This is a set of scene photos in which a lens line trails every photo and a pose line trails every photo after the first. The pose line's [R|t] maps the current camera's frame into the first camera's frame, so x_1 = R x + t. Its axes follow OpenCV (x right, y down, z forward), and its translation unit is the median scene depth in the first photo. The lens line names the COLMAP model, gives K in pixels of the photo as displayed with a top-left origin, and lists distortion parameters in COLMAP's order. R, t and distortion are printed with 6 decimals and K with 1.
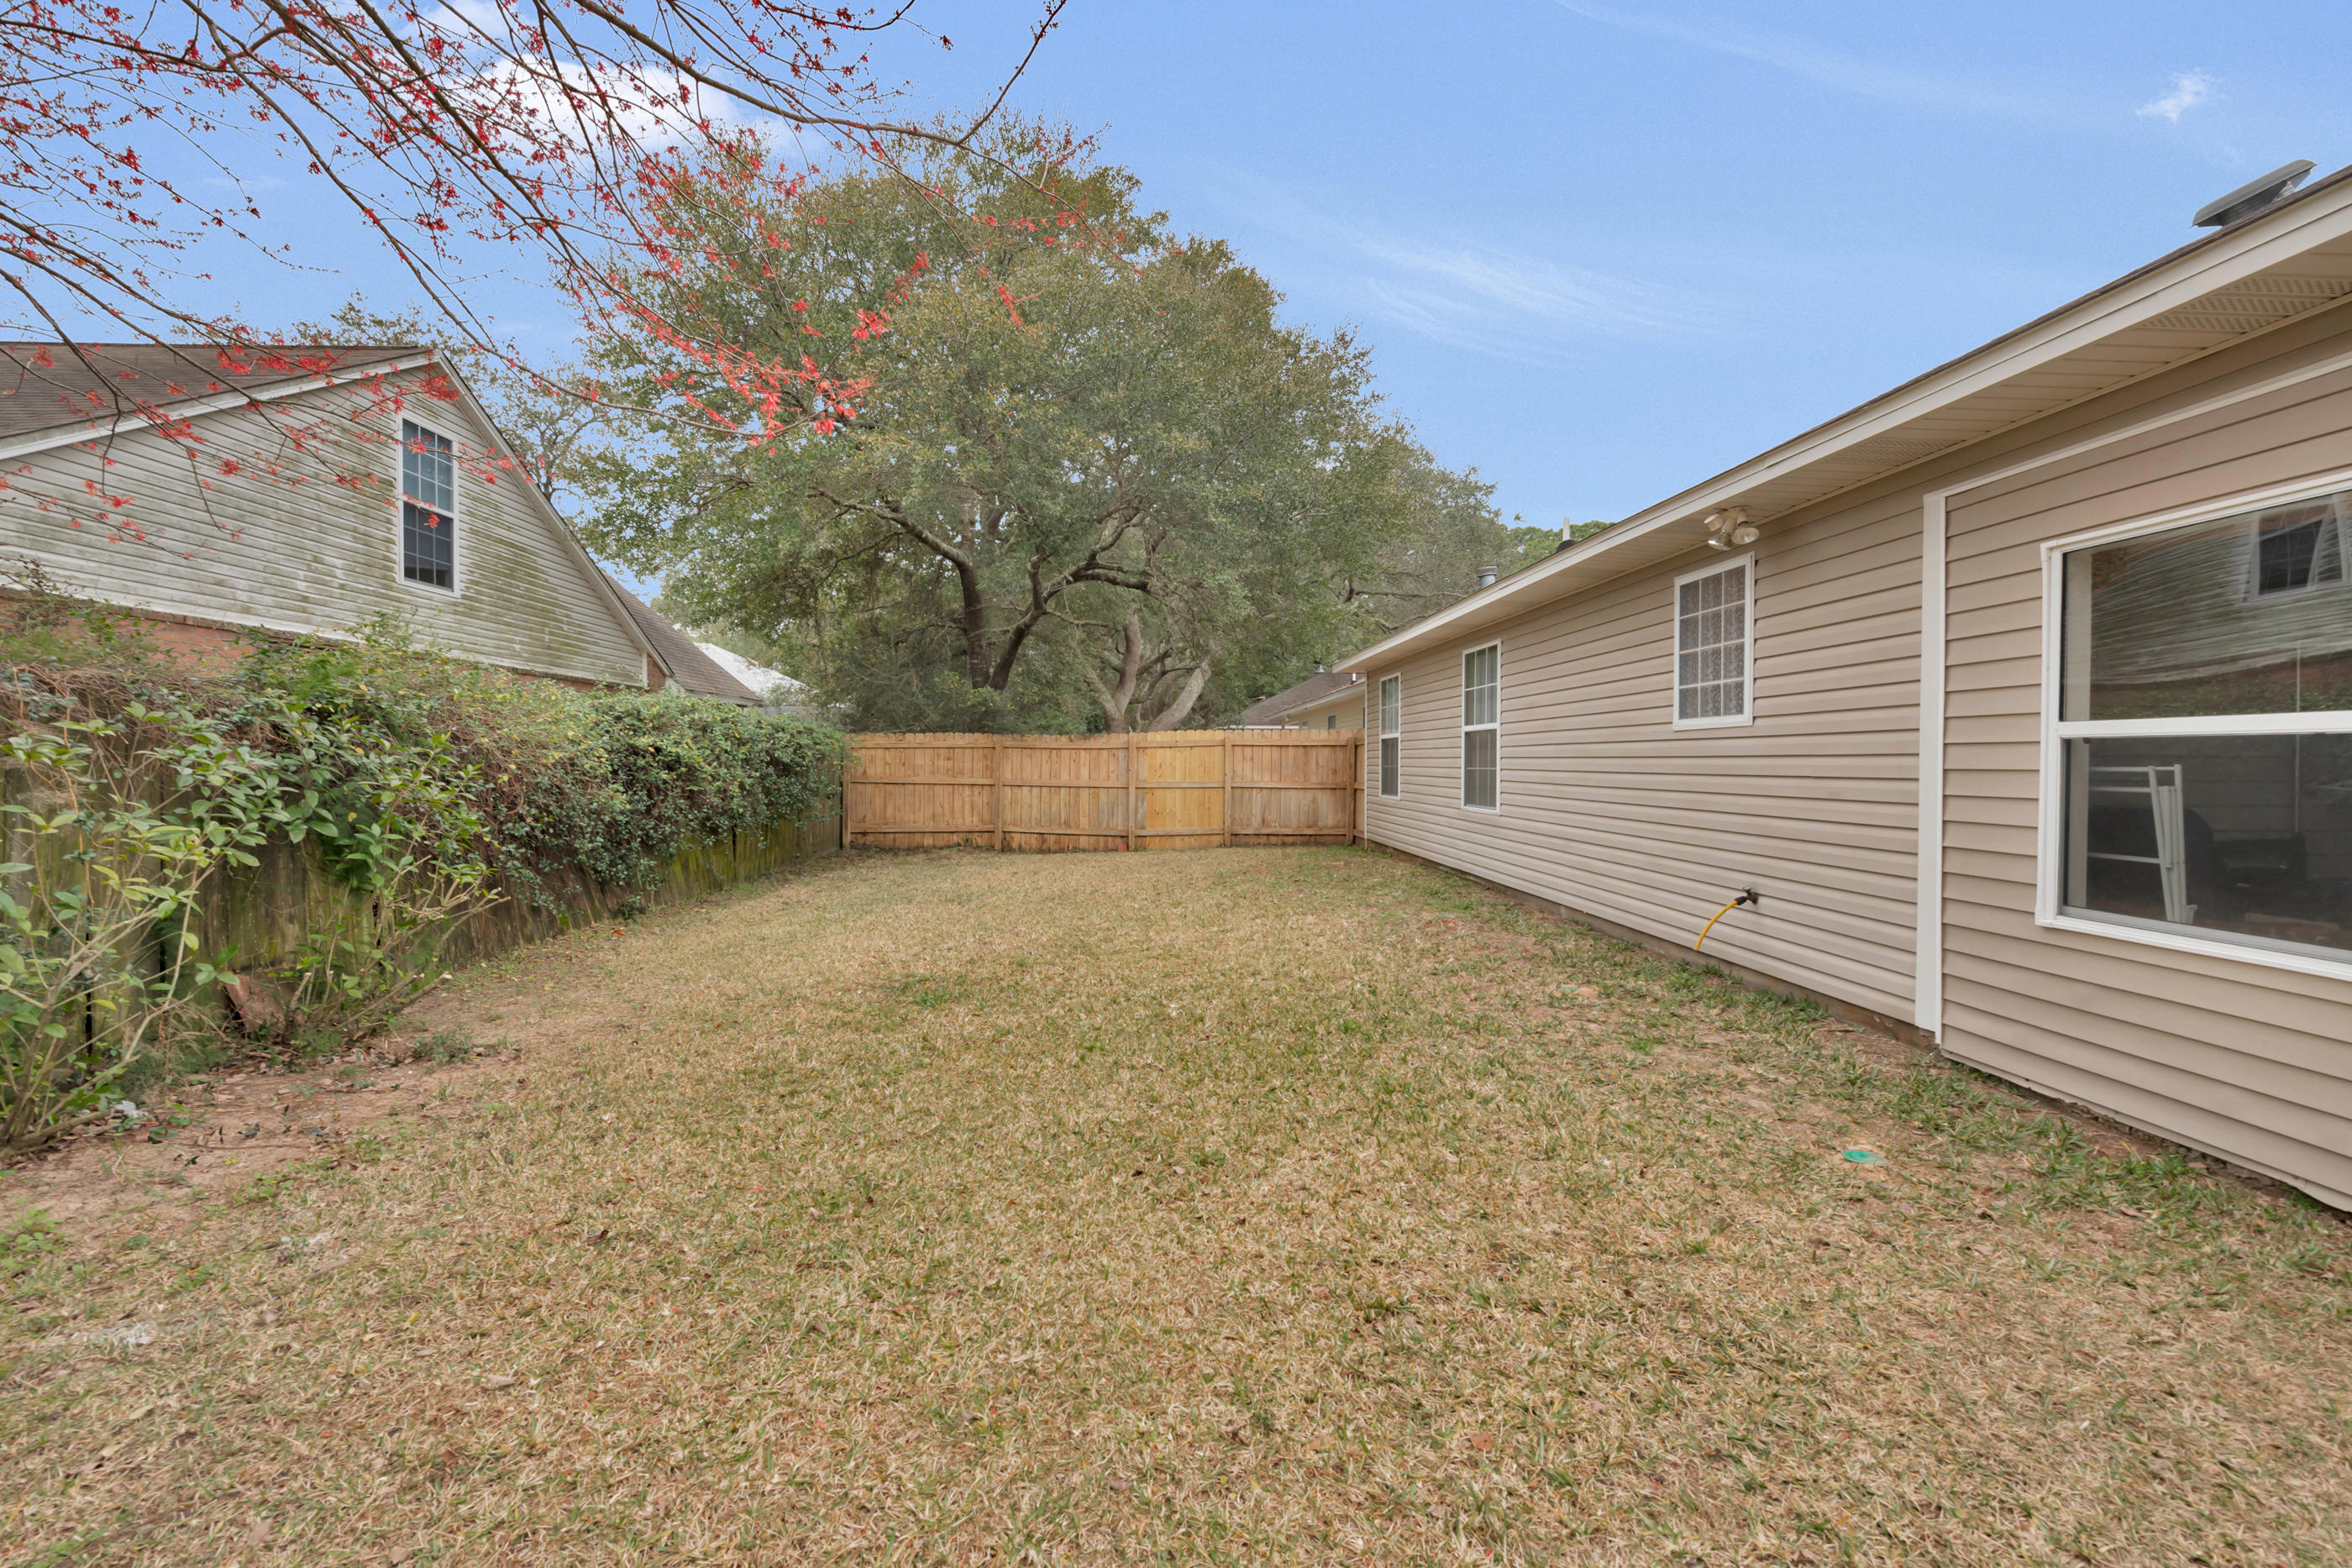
lens RADIAL K [[942.8, 0, 1188.4], [0, 942.8, 788.7], [0, 0, 1]] dist [0.002572, -0.003106]
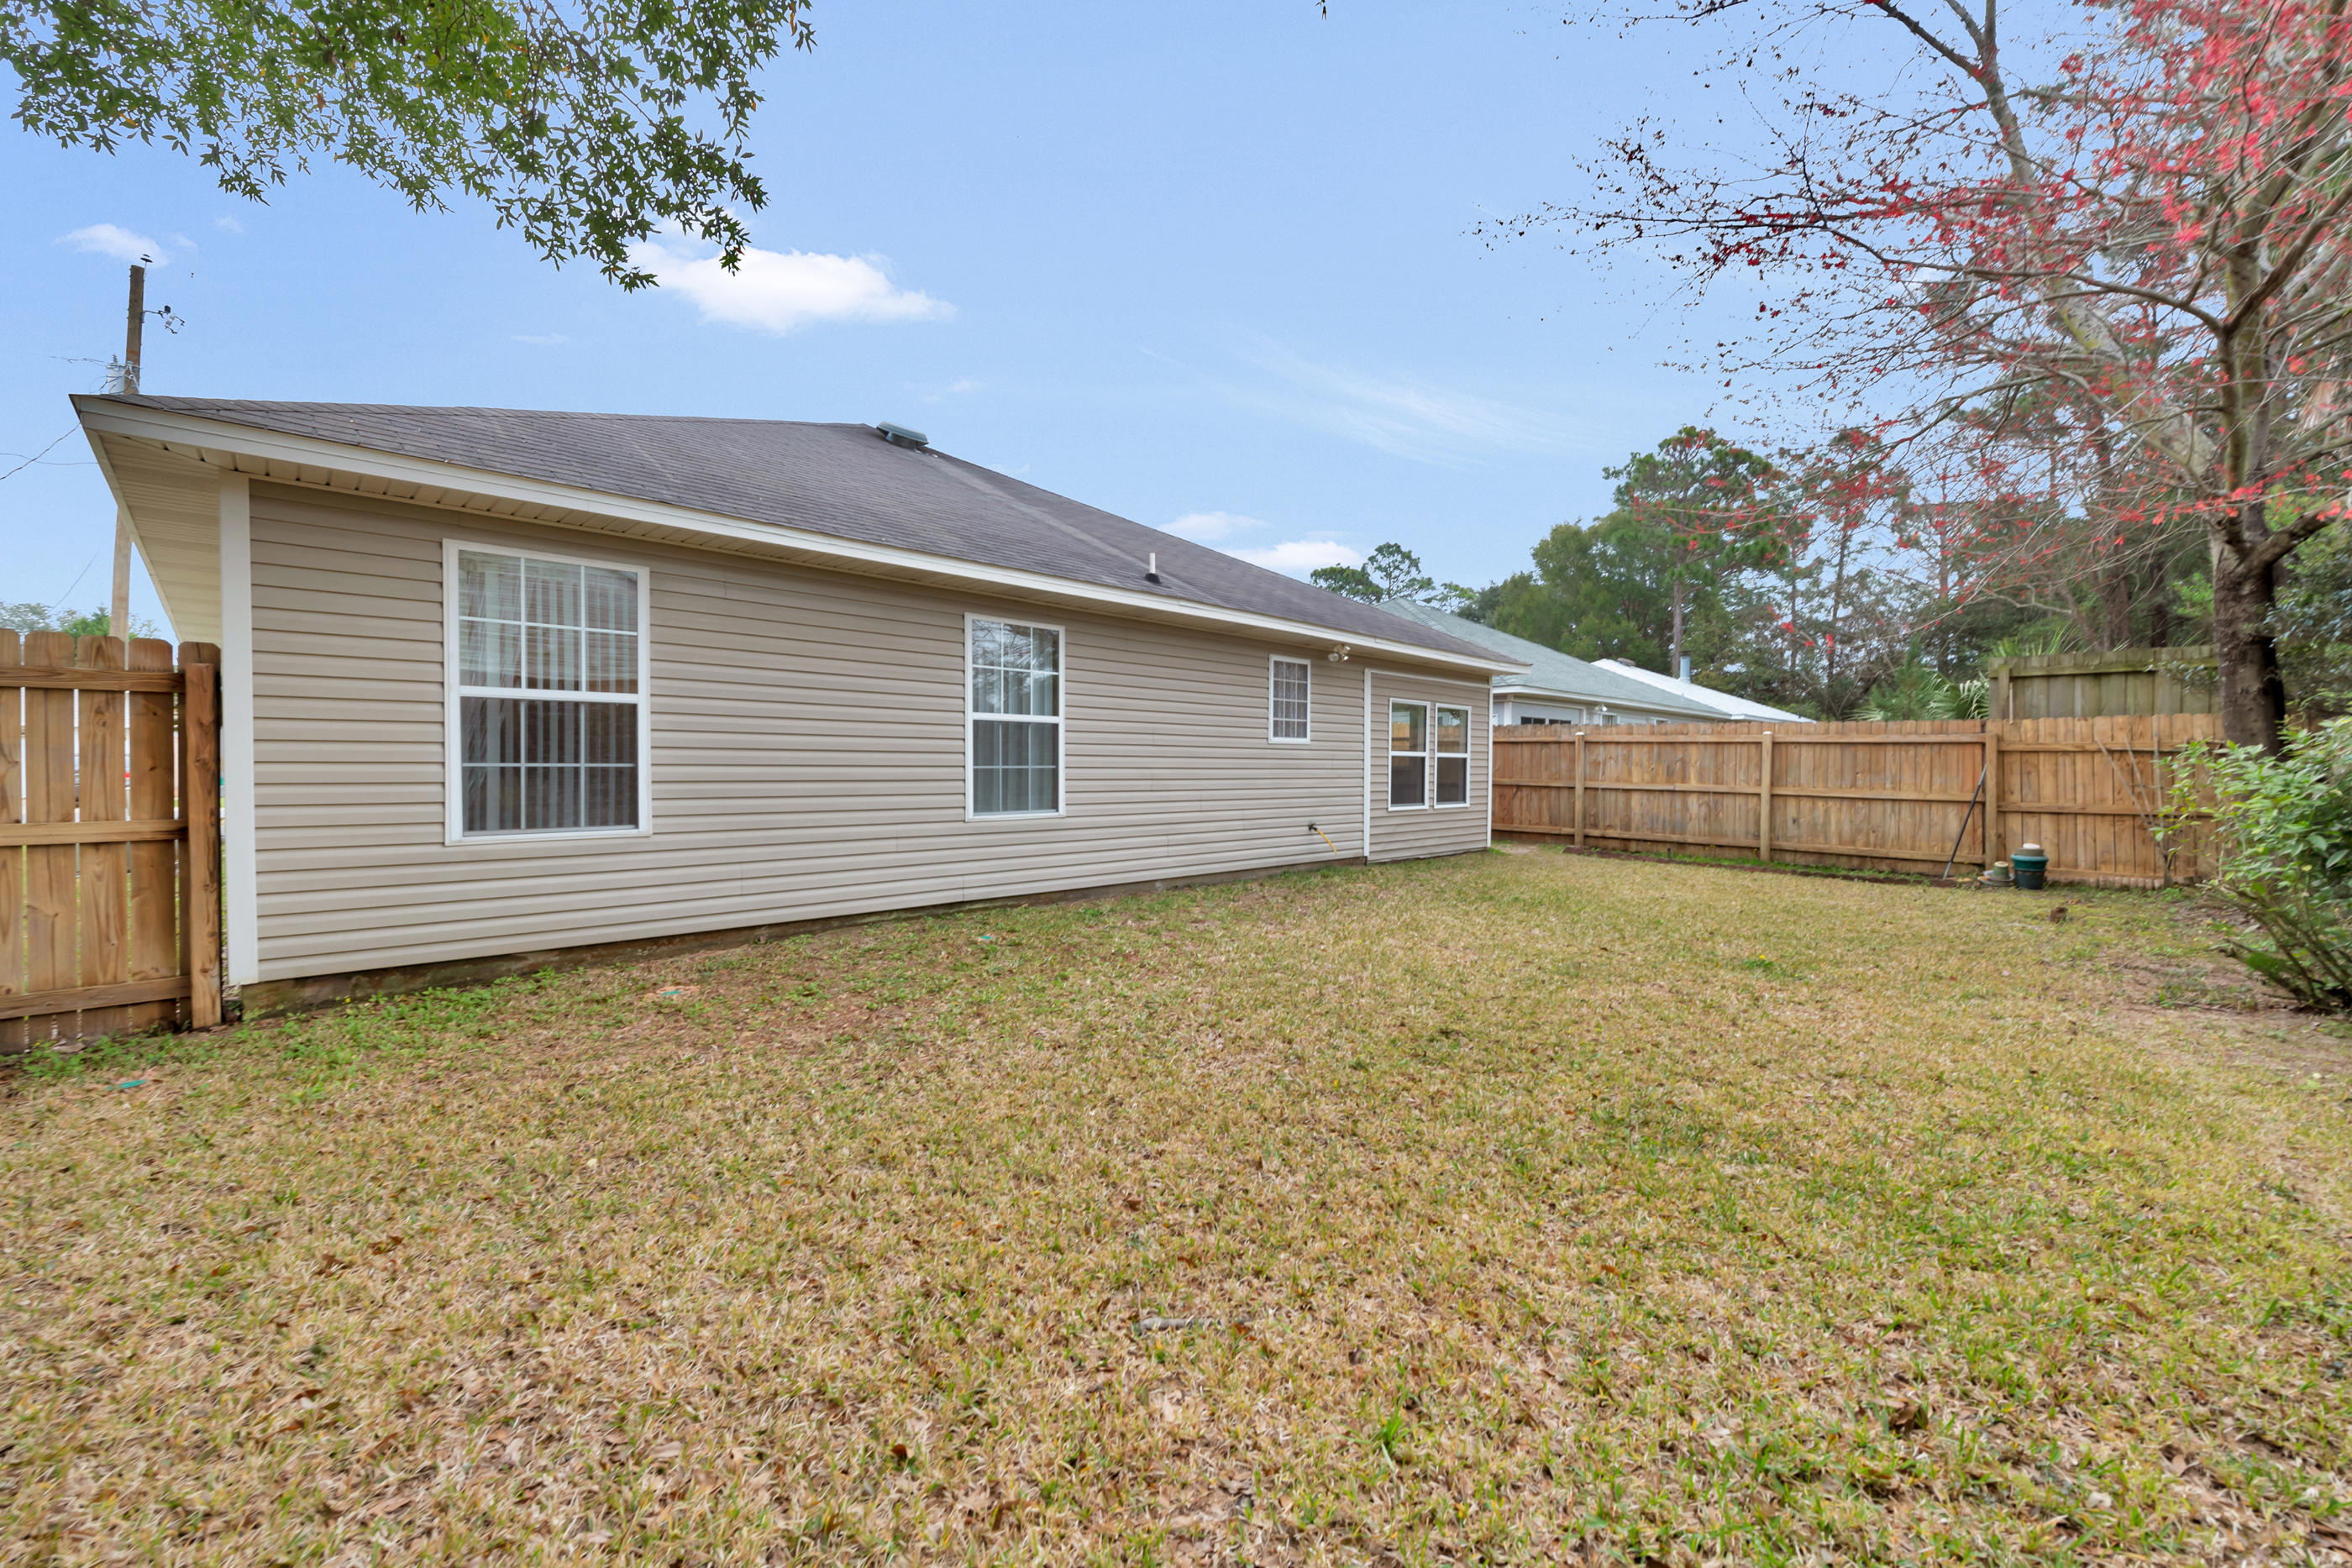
lens RADIAL K [[942.8, 0, 1188.4], [0, 942.8, 788.7], [0, 0, 1]] dist [0.002572, -0.003106]
pose [[-0.681335, -0.010688, 0.731894, -0.685819], [0.023825, 0.999040, 0.036768, -0.048672], [-0.731584, 0.042489, -0.680426, 2.437685]]
